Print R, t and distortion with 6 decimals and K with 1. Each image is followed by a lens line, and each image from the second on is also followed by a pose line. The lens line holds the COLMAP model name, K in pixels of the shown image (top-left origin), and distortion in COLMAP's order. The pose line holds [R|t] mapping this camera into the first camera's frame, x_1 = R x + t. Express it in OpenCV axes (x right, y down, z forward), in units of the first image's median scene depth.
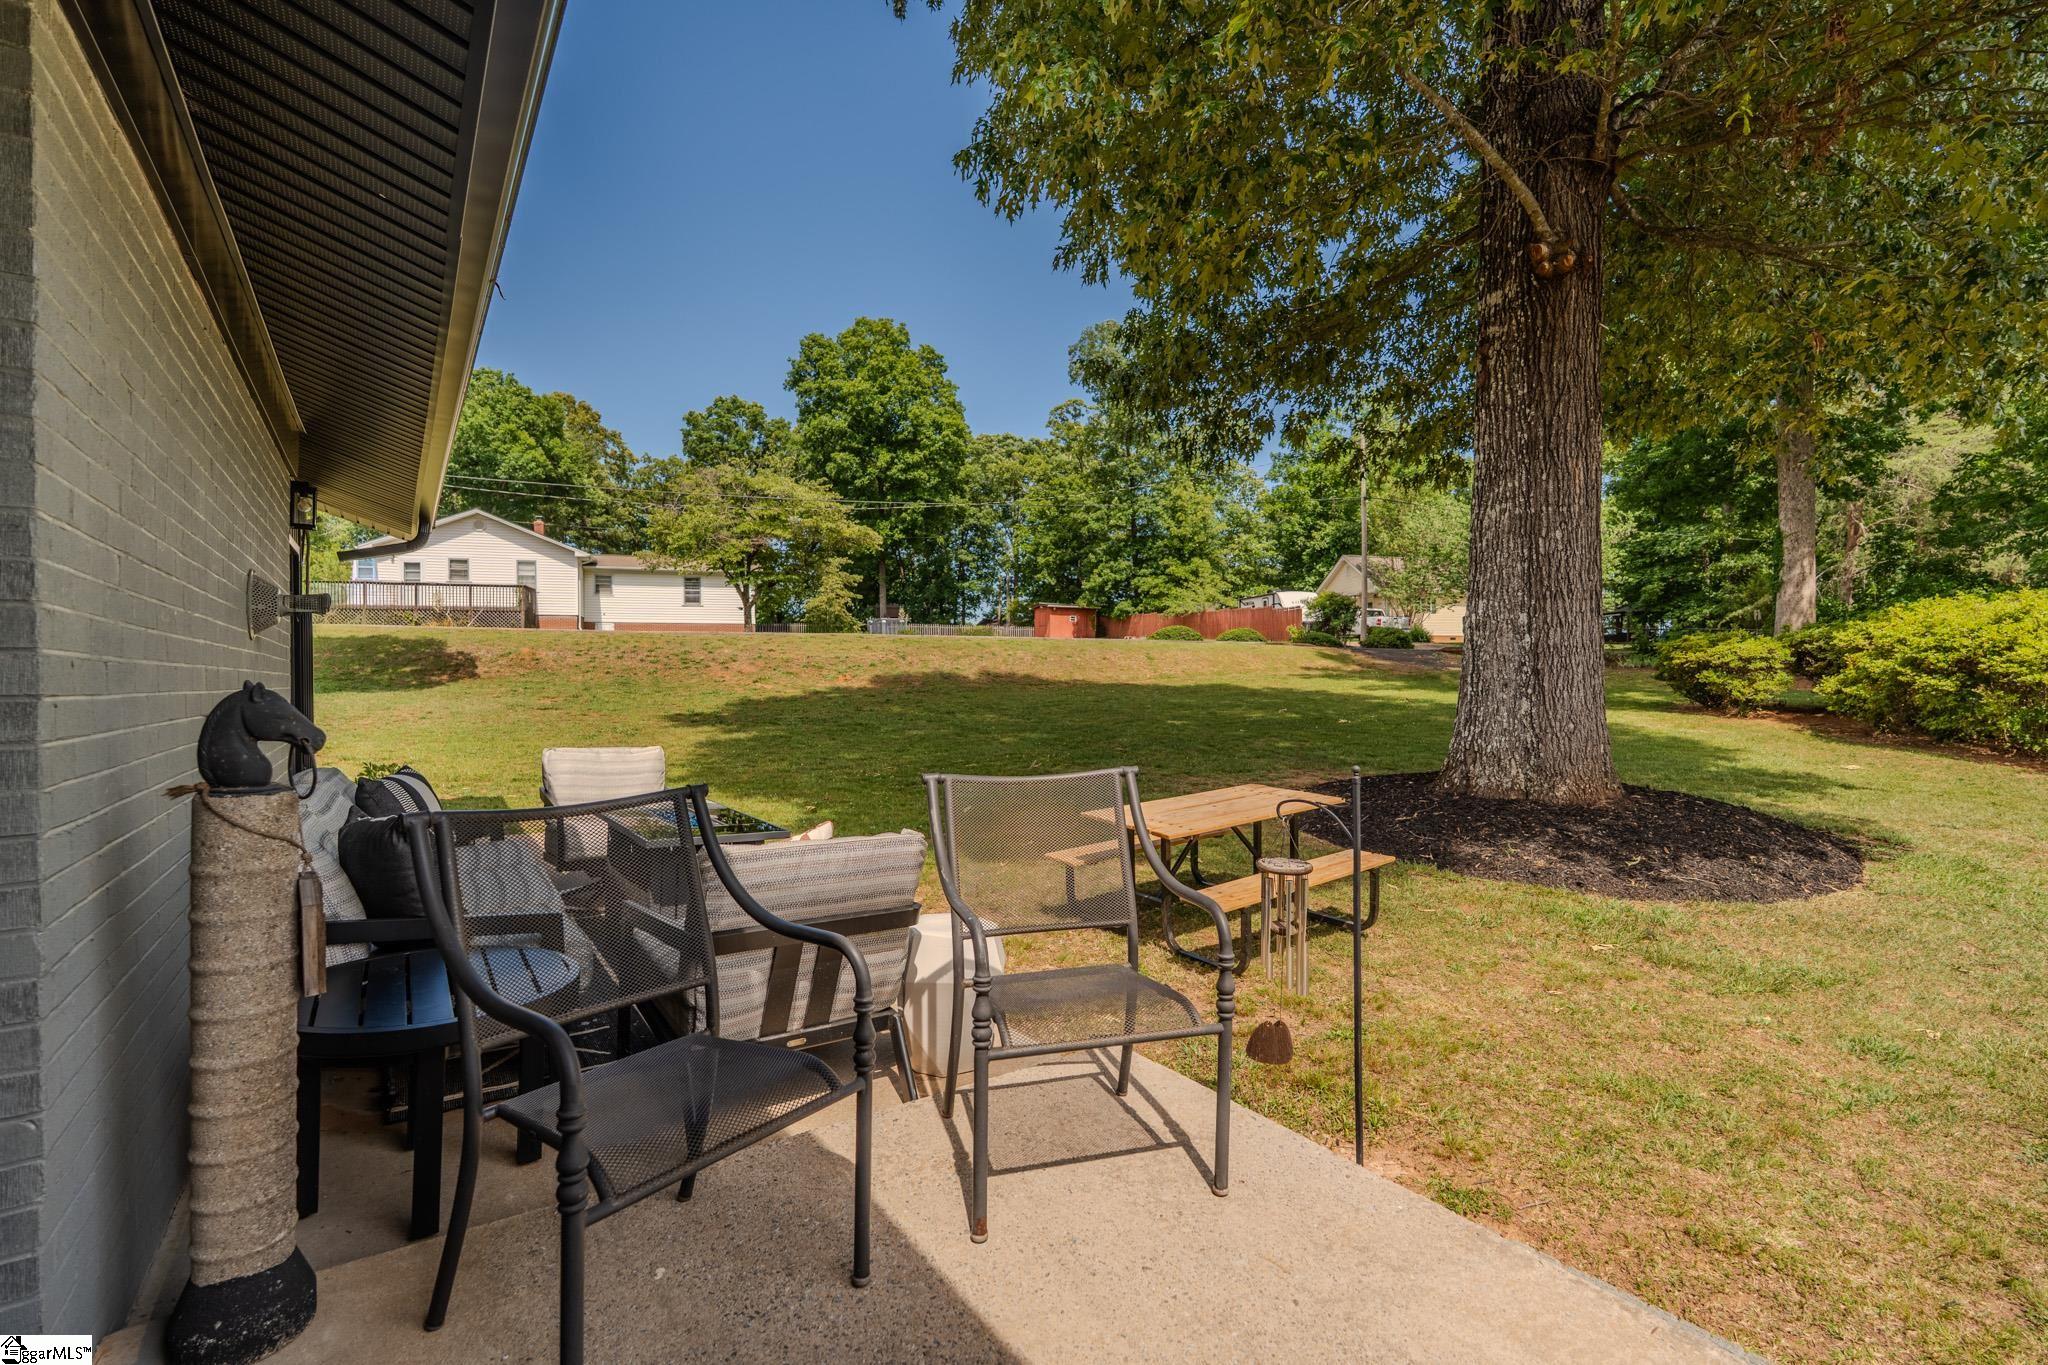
lens RADIAL K [[905.0, 0, 1023.9], [0, 905.0, 680.7], [0, 0, 1]] dist [0.000899, -0.000808]
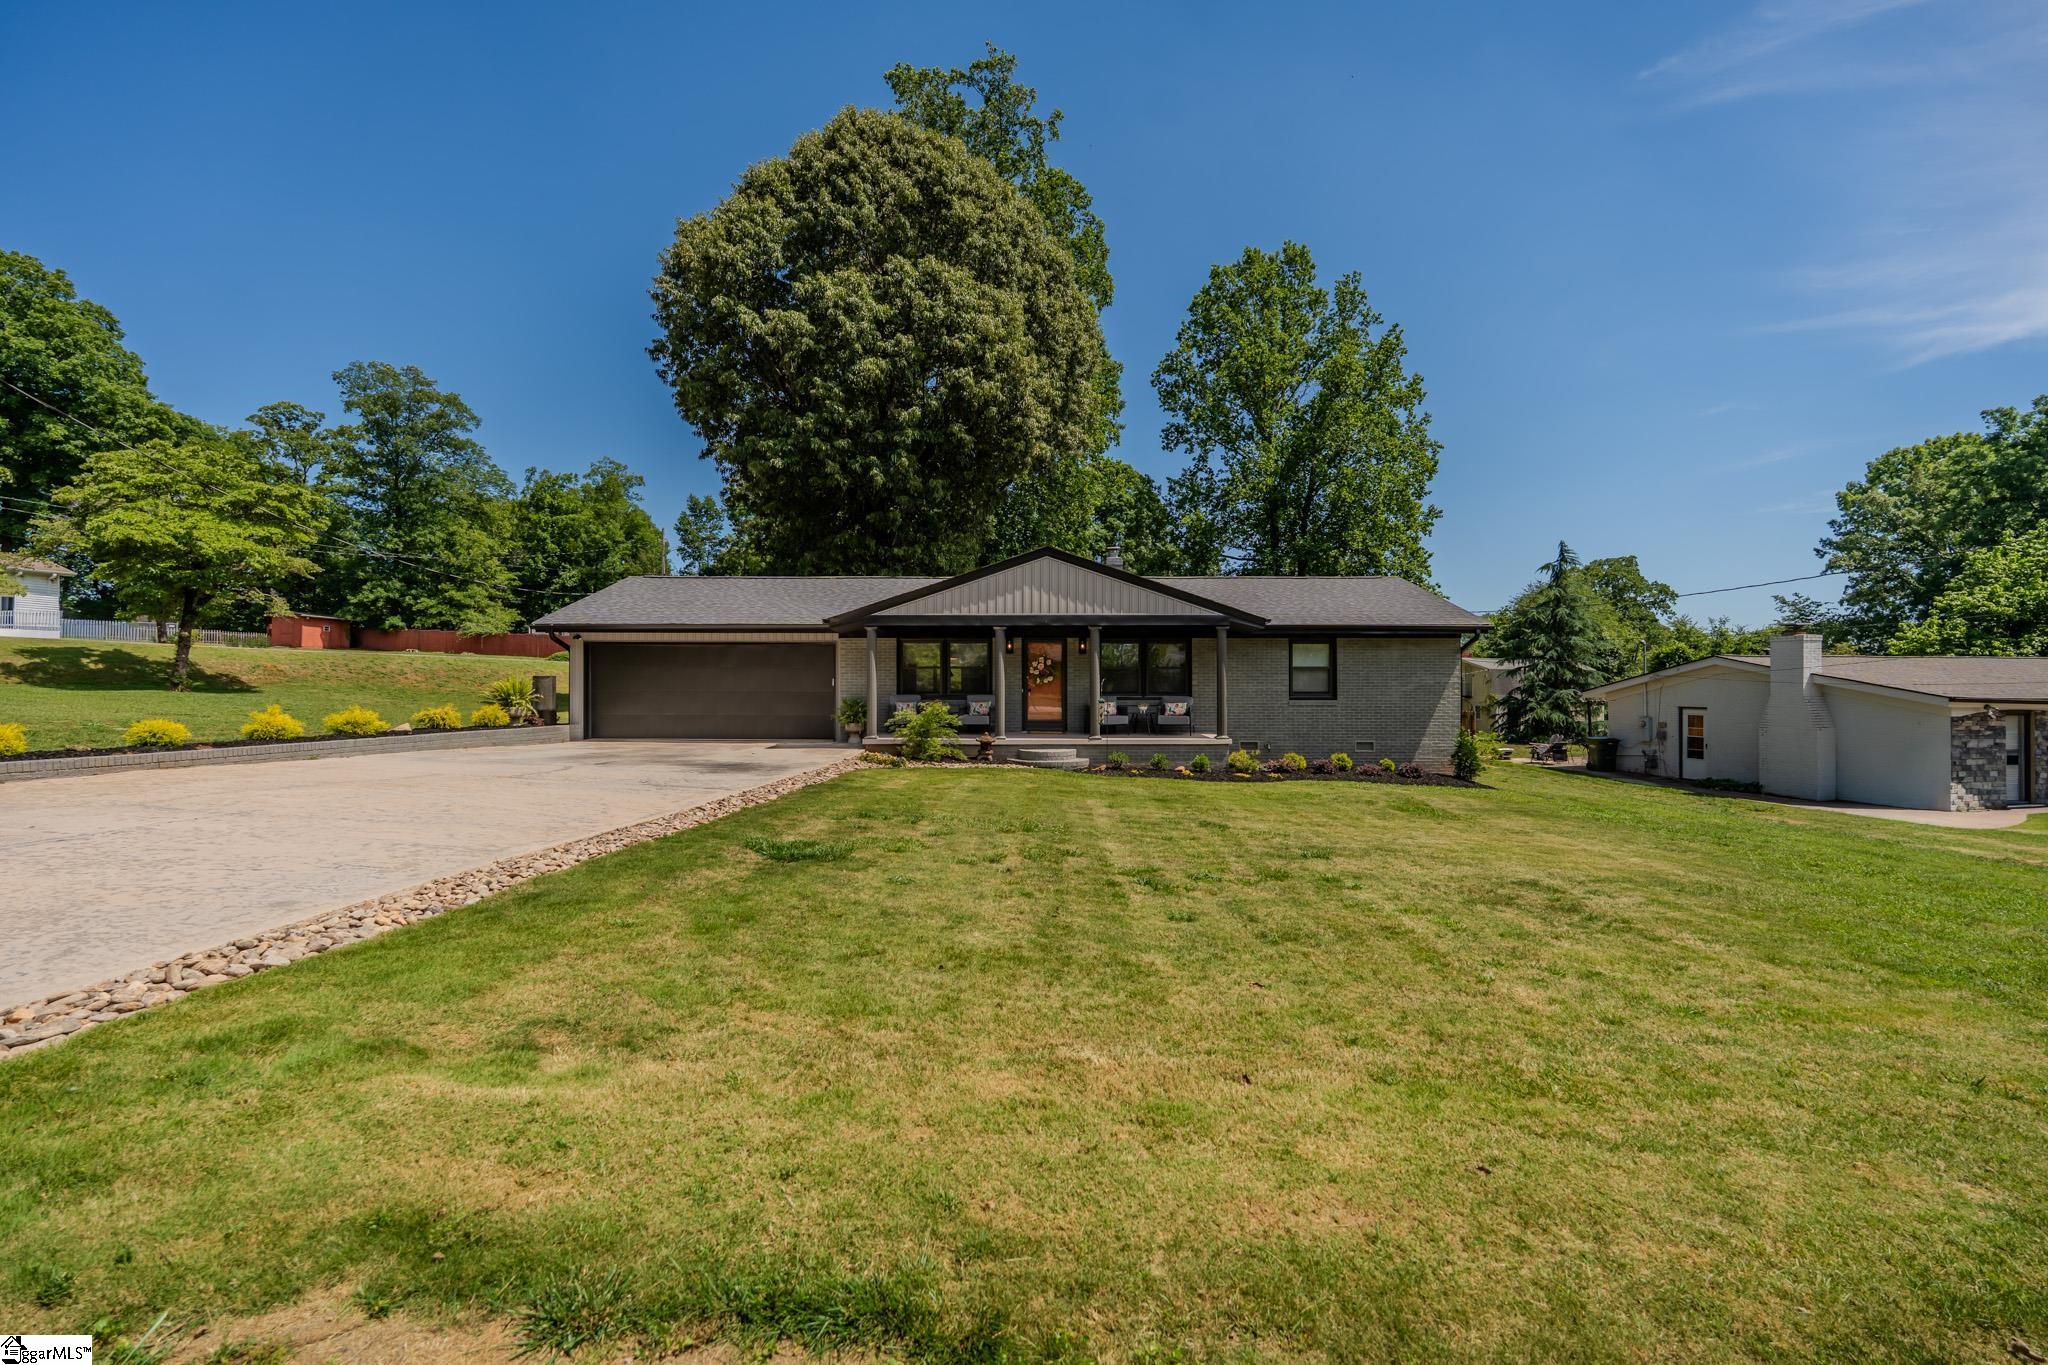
lens RADIAL K [[905.0, 0, 1023.1], [0, 905.0, 689.5], [0, 0, 1]] dist [0.000899, -0.000808]
pose [[0.586044, 0.002129, 0.810276, -1.344153], [0.000020, 0.999997, -0.002642, 0.012900], [-0.810279, 0.001565, 0.586042, -1.076655]]
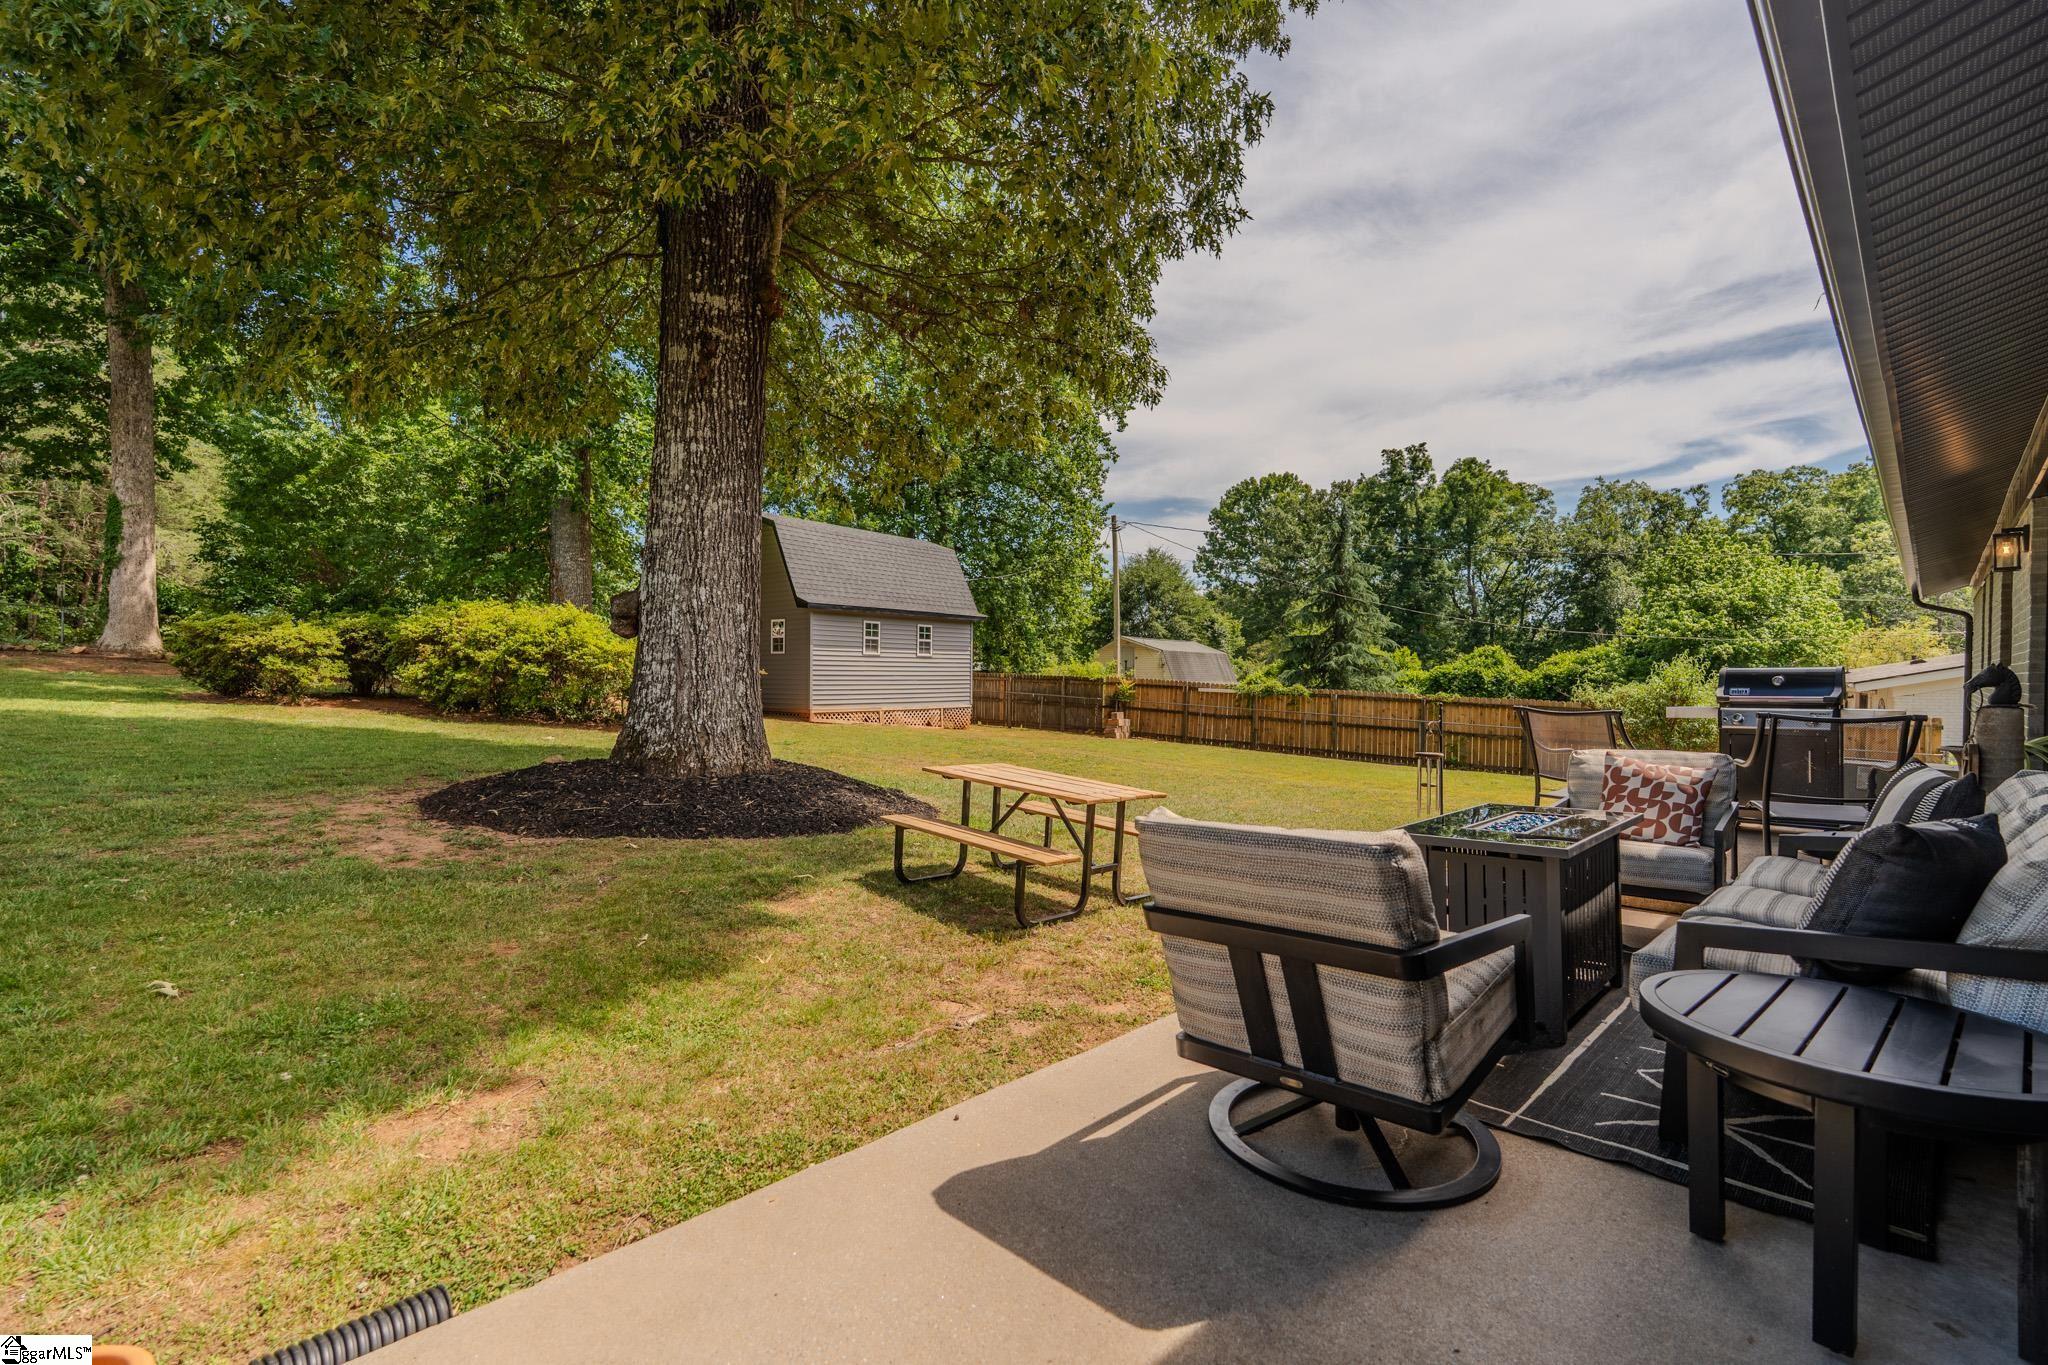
lens RADIAL K [[905.0, 0, 1022.4], [0, 905.0, 682.7], [0, 0, 1]] dist [0.000899, -0.000808]
pose [[-0.168751, -0.010355, 0.985604, -0.284874], [-0.002901, 0.999946, 0.010009, 0.004335], [-0.985654, -0.001170, -0.168772, 0.405862]]
